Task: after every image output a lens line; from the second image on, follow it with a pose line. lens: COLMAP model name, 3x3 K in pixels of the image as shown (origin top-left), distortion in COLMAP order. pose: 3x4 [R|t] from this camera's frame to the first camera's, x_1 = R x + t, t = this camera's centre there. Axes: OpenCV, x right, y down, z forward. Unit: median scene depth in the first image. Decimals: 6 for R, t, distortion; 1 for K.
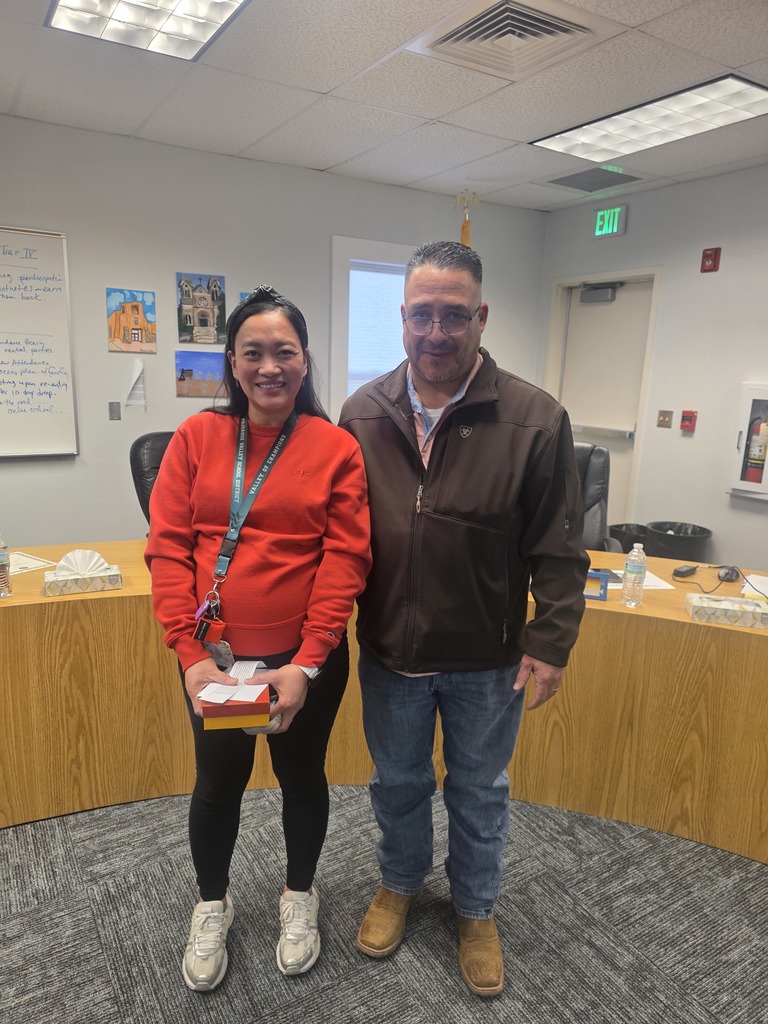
lens RADIAL K [[689.4, 0, 368.6], [0, 689.4, 518.4], [0, 0, 1]] dist [0.036330, -0.030829]
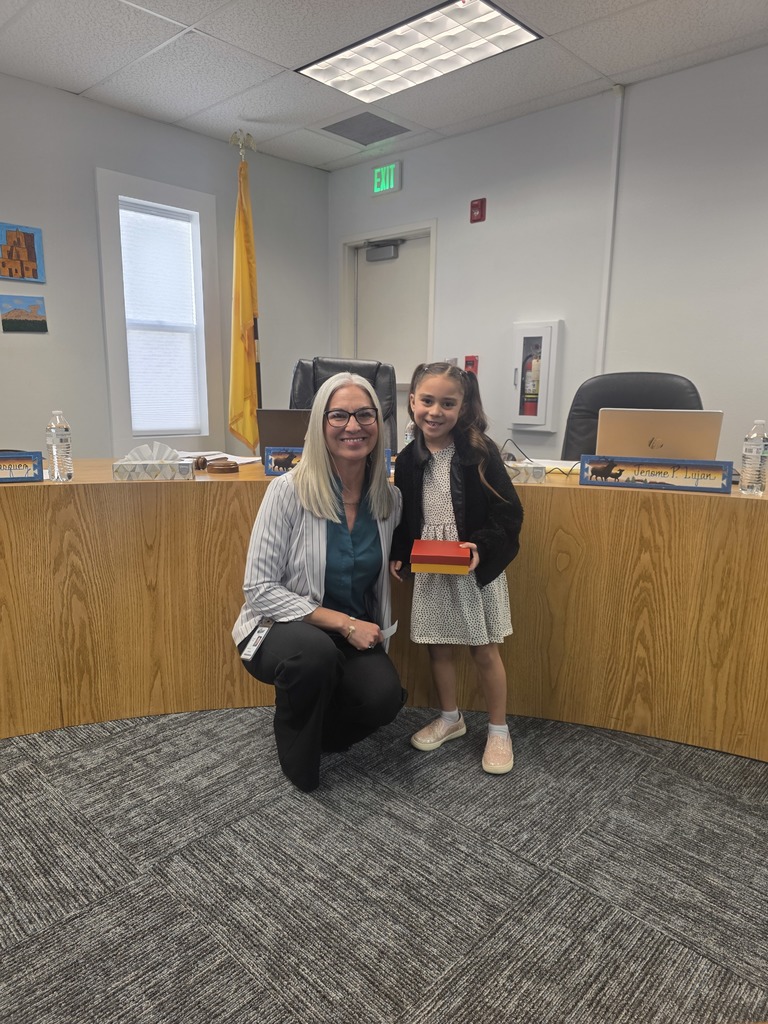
lens RADIAL K [[685.6, 0, 375.2], [0, 685.6, 510.1], [0, 0, 1]] dist [0.046230, -0.040638]
pose [[0.963472, -0.065561, 0.259661, 0.073607], [0.075142, 0.996804, -0.027135, 0.191155], [-0.257052, 0.045655, 0.965319, 0.089078]]
